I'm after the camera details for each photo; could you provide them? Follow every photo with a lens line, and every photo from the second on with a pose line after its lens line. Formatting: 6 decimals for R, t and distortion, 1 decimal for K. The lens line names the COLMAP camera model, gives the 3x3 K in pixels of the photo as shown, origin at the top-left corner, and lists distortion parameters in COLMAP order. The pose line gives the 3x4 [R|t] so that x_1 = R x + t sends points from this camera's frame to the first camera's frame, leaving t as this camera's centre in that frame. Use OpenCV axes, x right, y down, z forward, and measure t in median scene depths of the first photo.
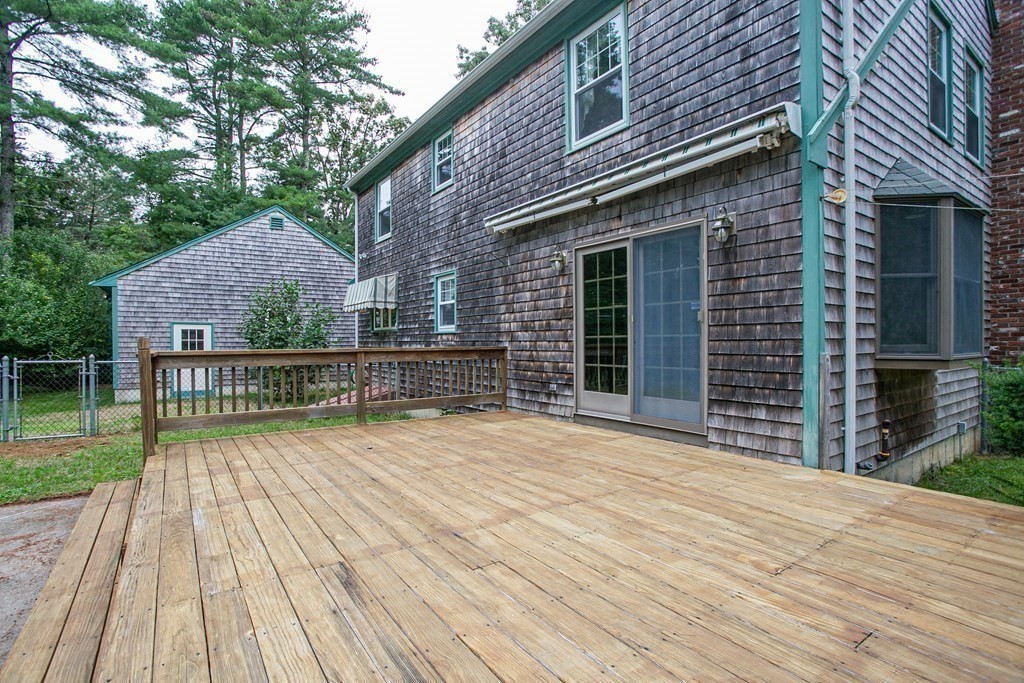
lens RADIAL K [[498.2, 0, 510.9], [0, 498.2, 344.3], [0, 0, 1]] dist [-0.069975, 0.035701]
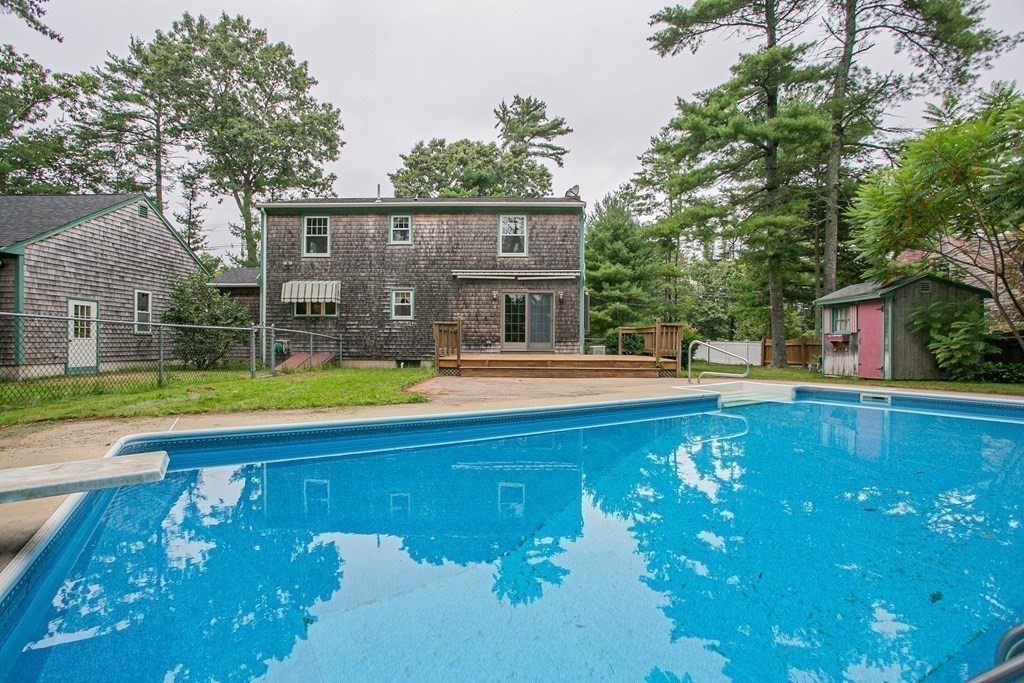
lens RADIAL K [[513.8, 0, 516.6], [0, 513.8, 342.8], [0, 0, 1]] dist [-0.073665, 0.036446]
pose [[0.565072, 0.007550, 0.825007, -1.928523], [-0.002162, 0.999968, -0.007671, 0.101425], [-0.825039, 0.002551, 0.565070, -0.611573]]
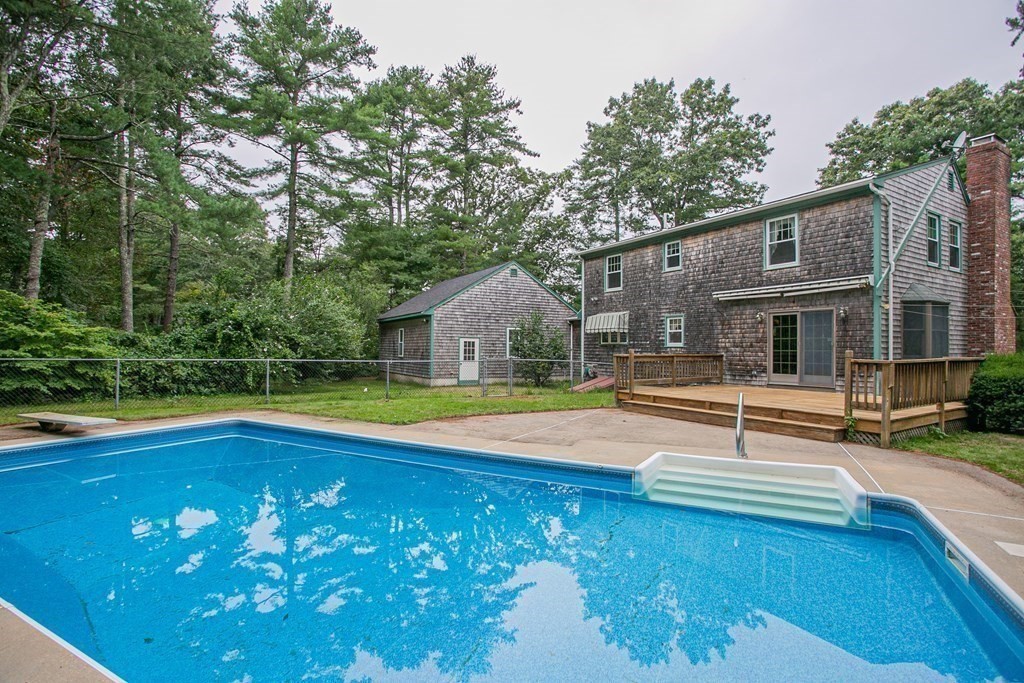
lens RADIAL K [[506.7, 0, 507.4], [0, 506.7, 346.0], [0, 0, 1]] dist [-0.074290, 0.044362]
pose [[0.997150, 0.011542, -0.074563, -0.795827], [-0.012500, 0.999845, -0.012401, 0.006752], [0.074408, 0.013297, 0.997139, -1.226210]]
